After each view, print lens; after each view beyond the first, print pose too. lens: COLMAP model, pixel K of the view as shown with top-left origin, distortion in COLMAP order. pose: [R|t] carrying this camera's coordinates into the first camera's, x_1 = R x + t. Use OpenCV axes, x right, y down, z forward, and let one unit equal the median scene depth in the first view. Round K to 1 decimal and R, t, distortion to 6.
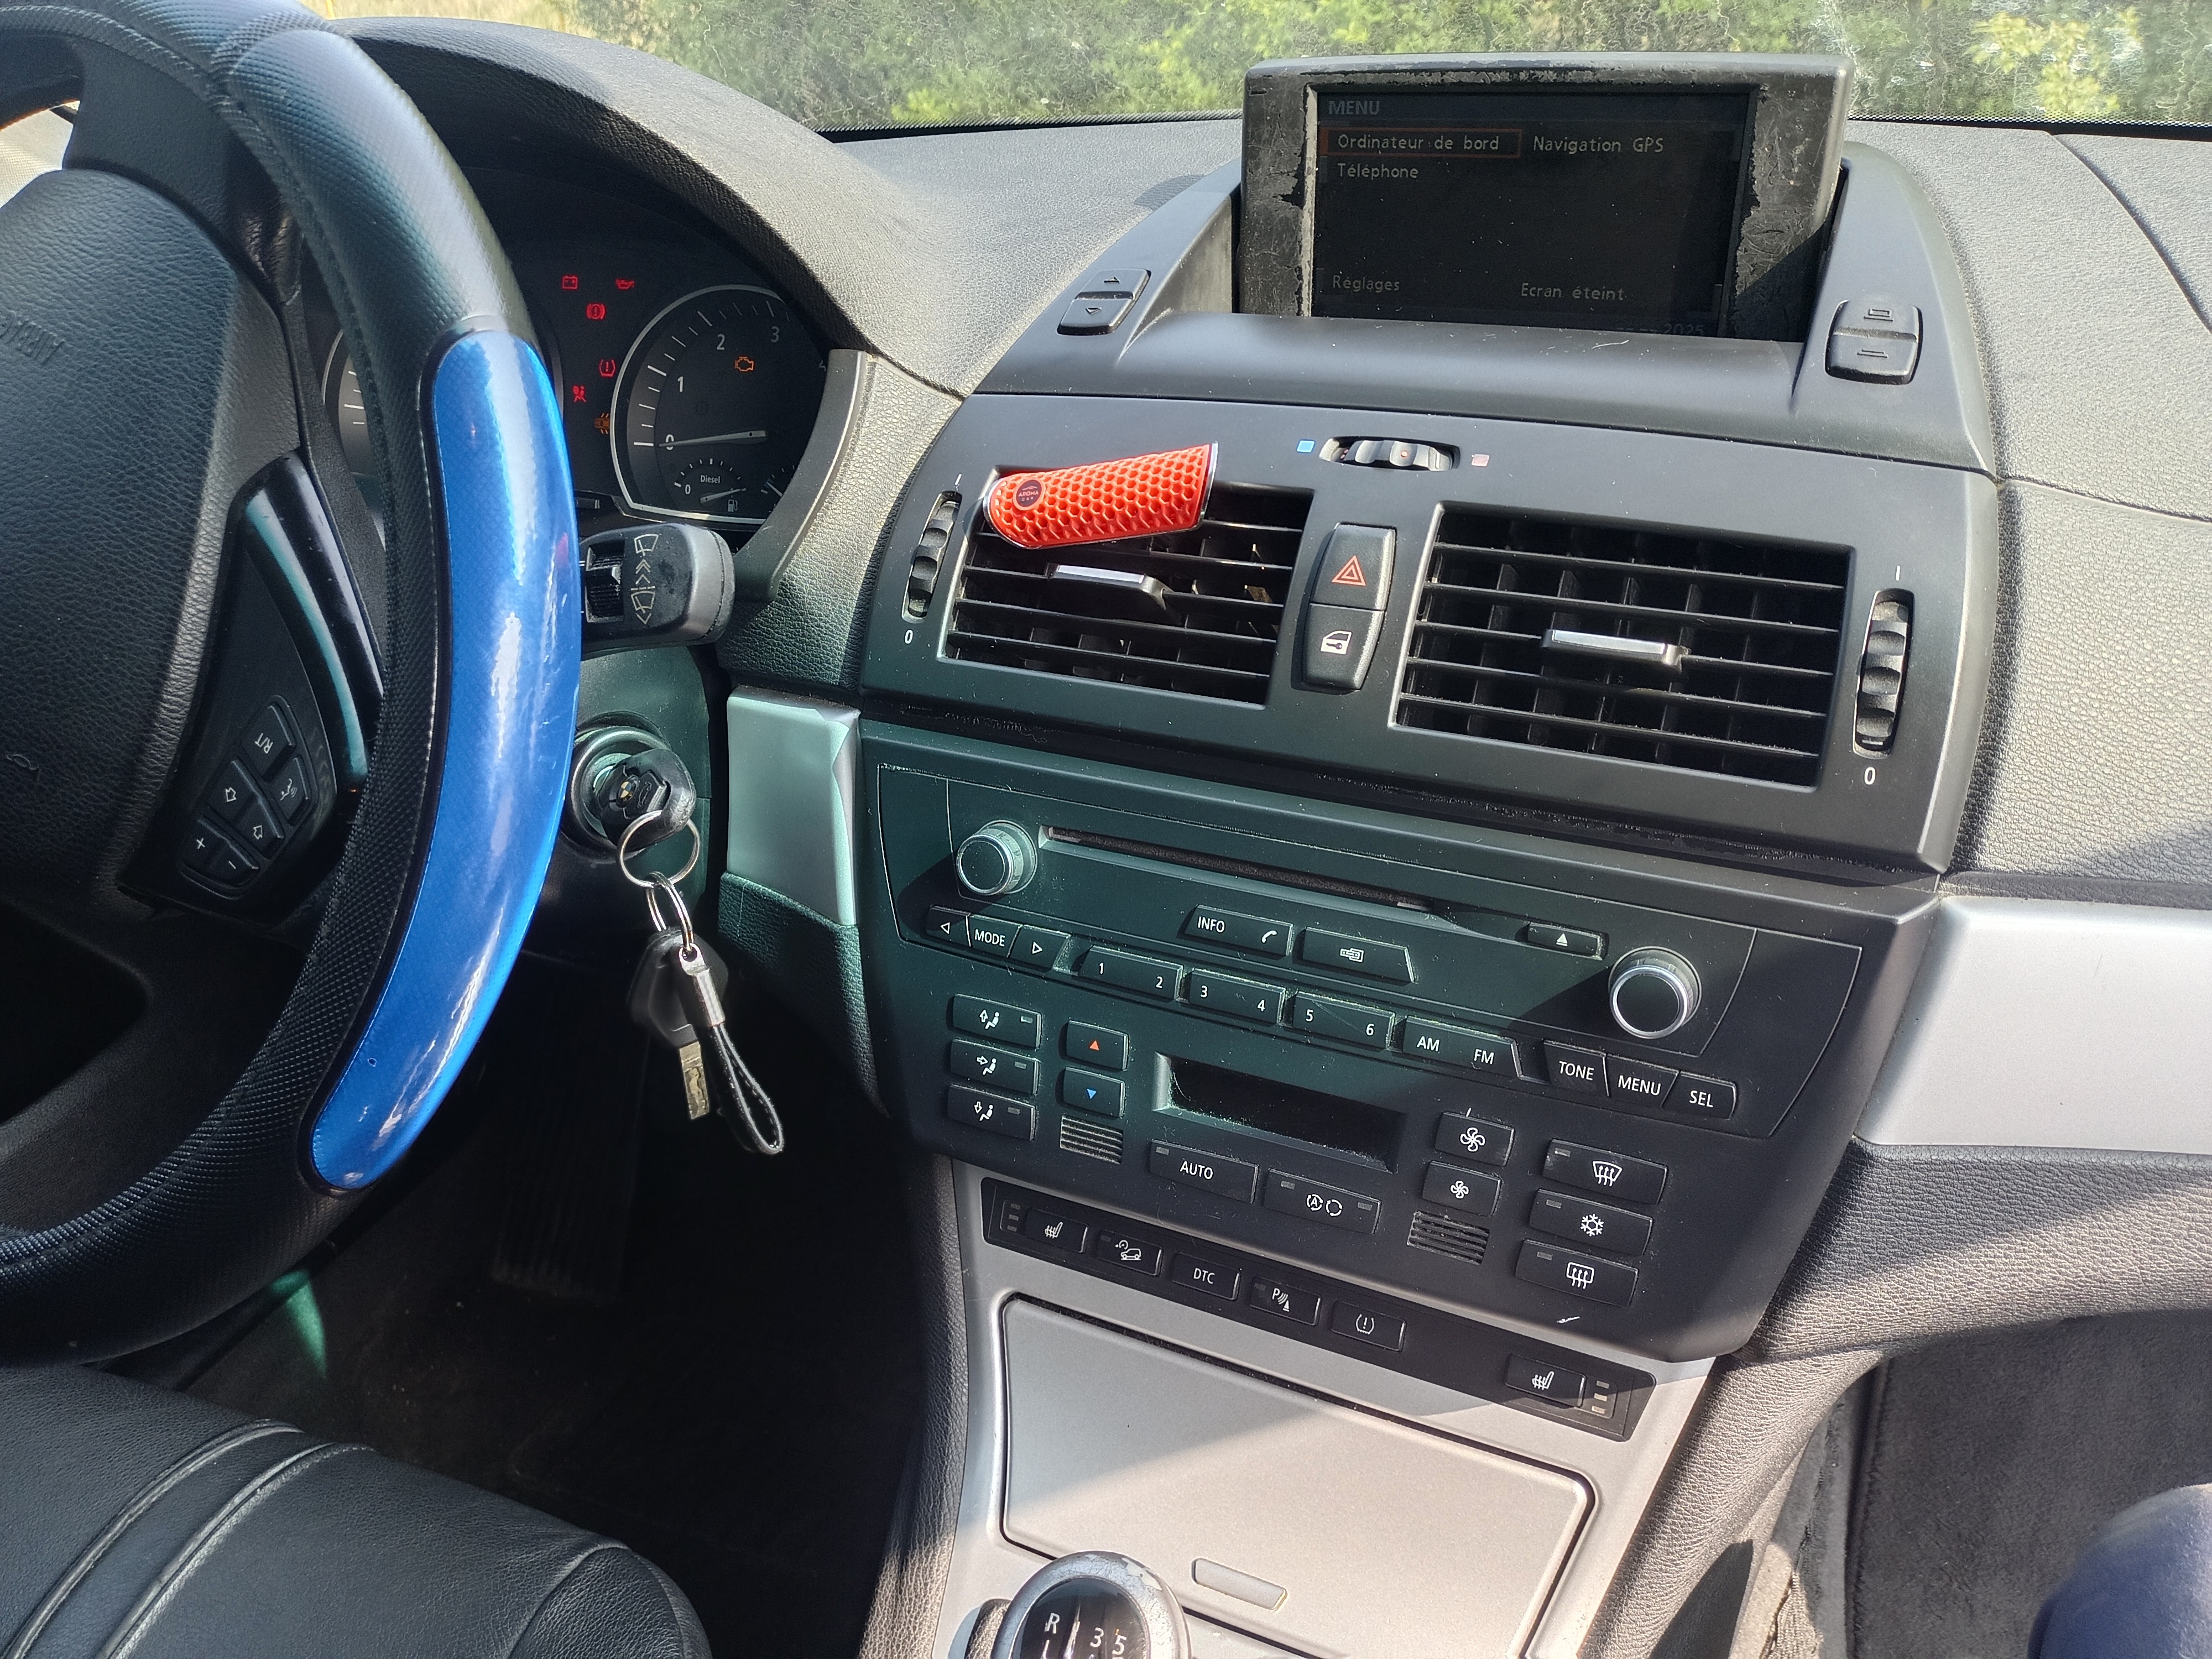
lens RADIAL K [[1631.9, 0, 1072.7], [0, 1631.9, 827.6], [0, 0, 1]] dist [0.005645, -0.058364]
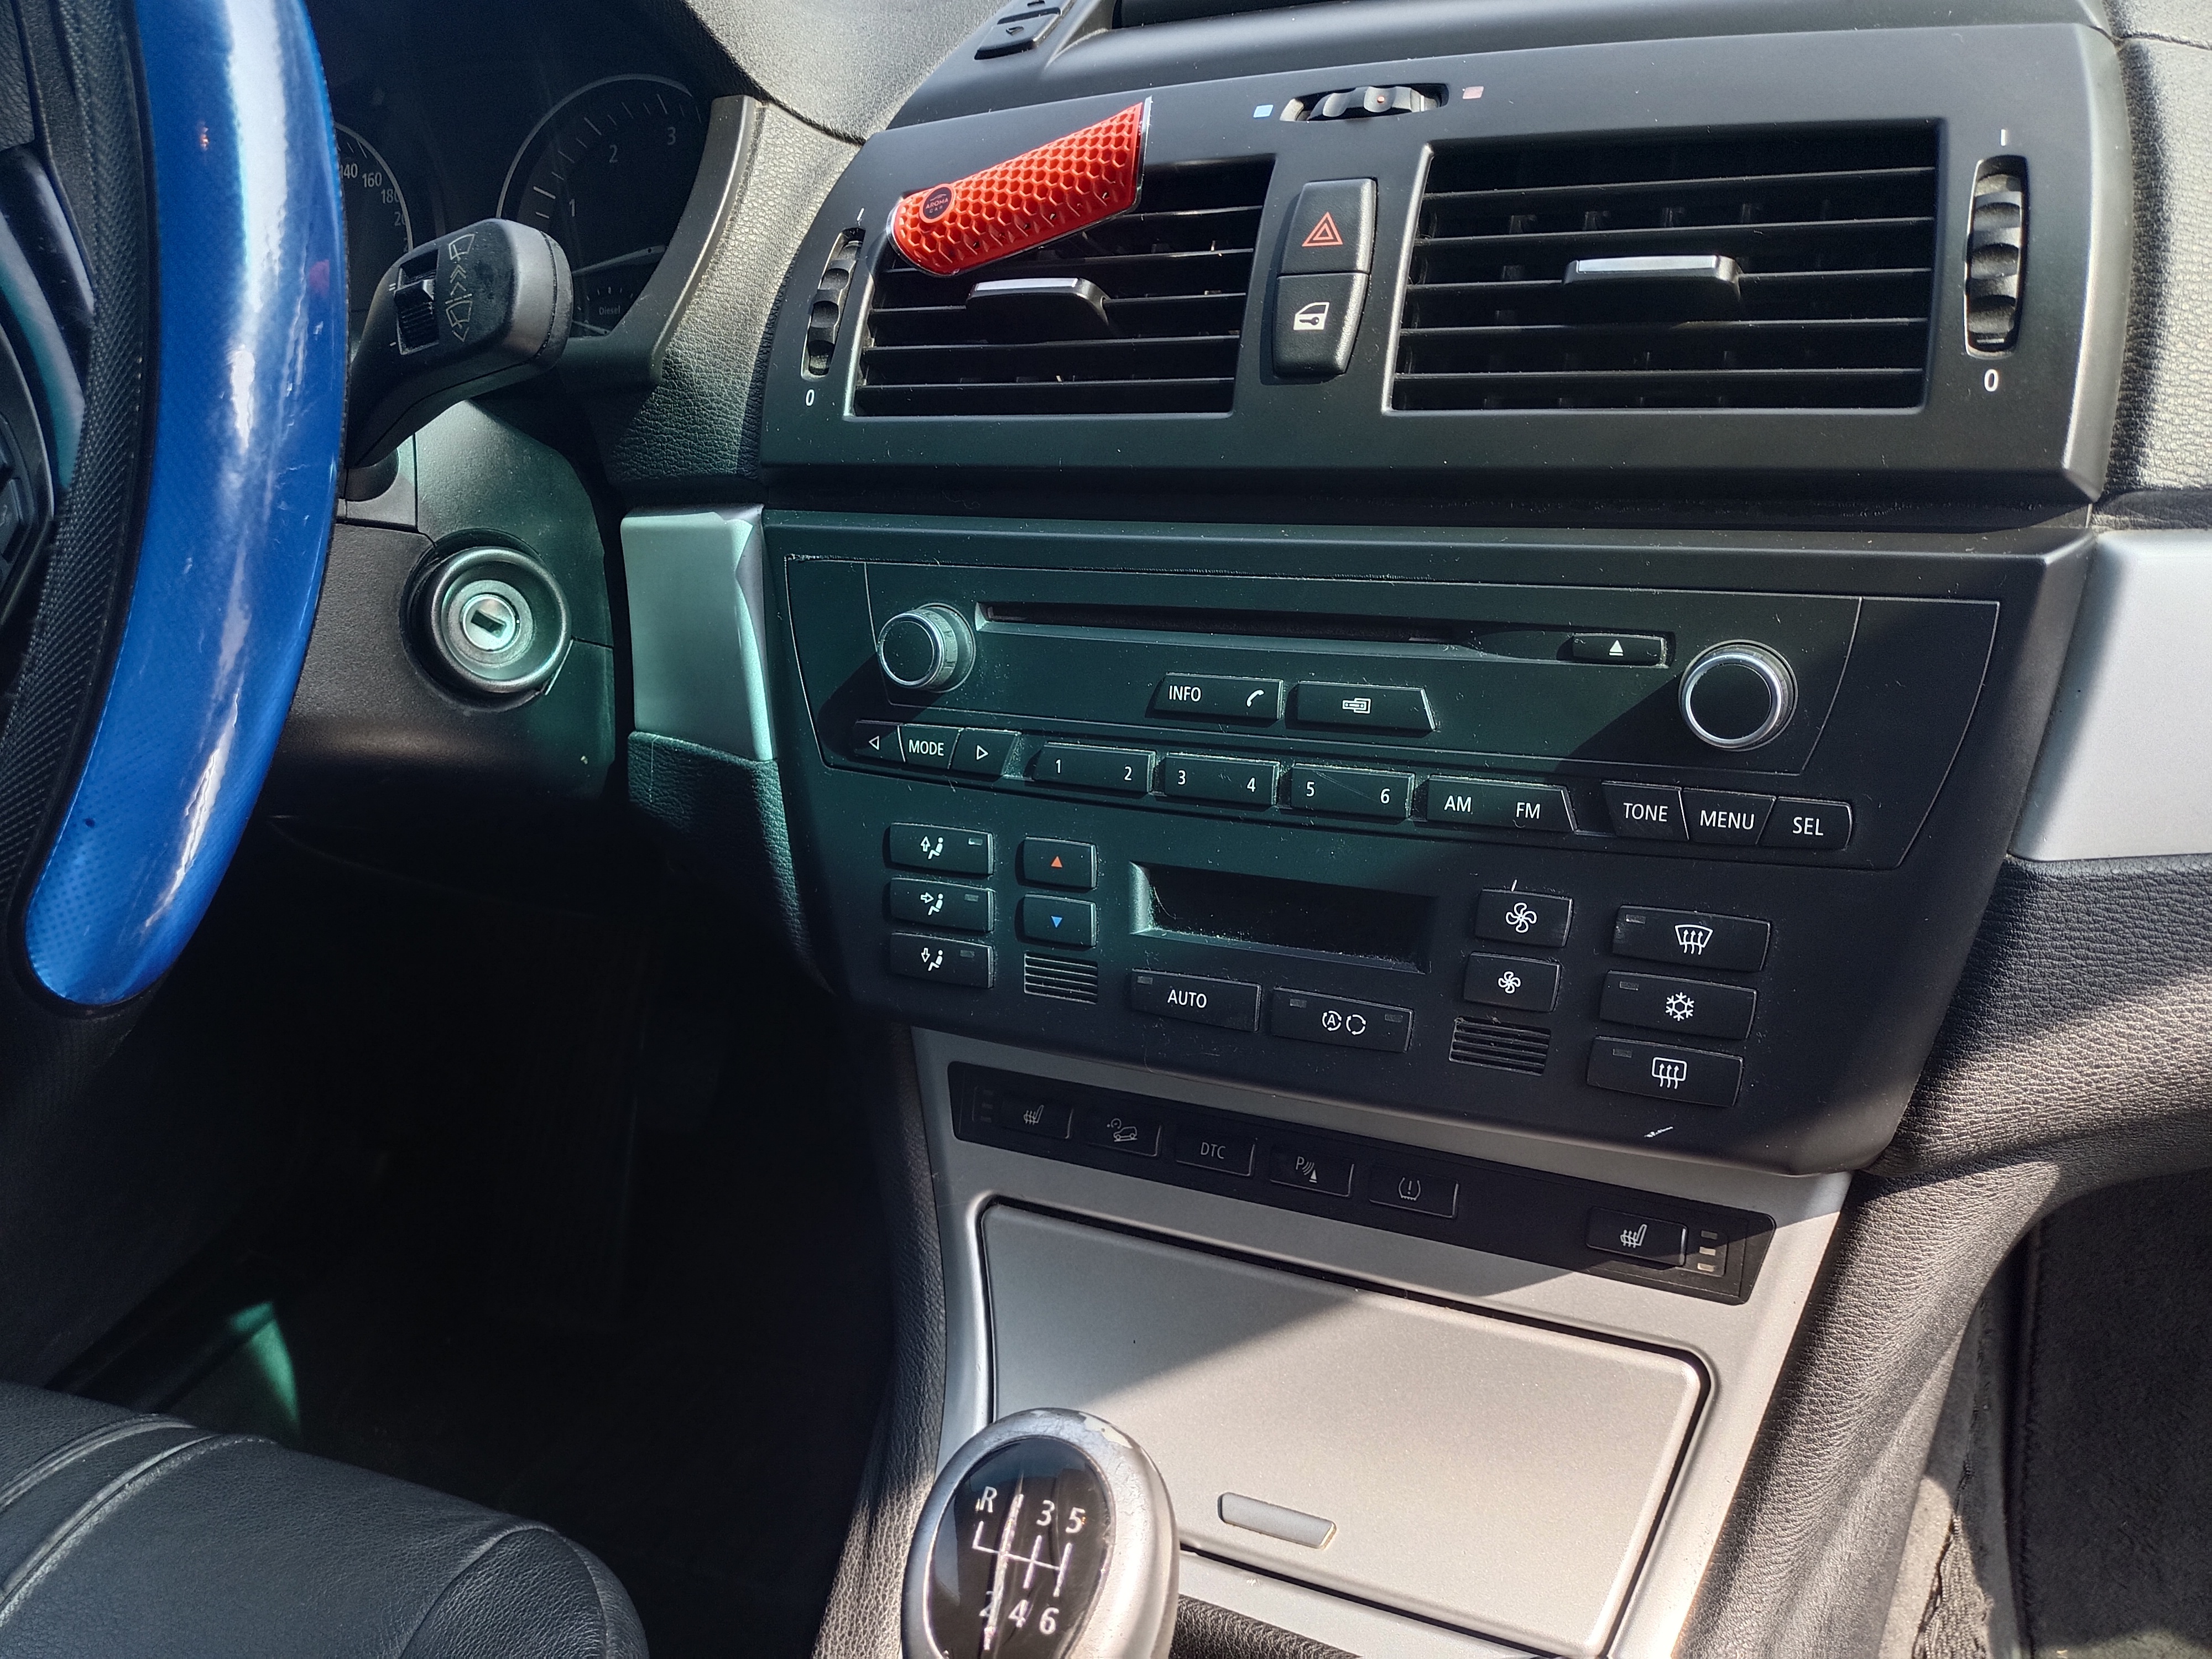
lens RADIAL K [[1595.3, 0, 1105.9], [0, 1595.3, 905.4], [0, 0, 1]] dist [0.001376, -0.044466]
pose [[0.997817, -0.060553, -0.026354, 0.060176], [0.059664, 0.997663, -0.033310, 0.189957], [0.028309, 0.031665, 0.999098, 0.204461]]
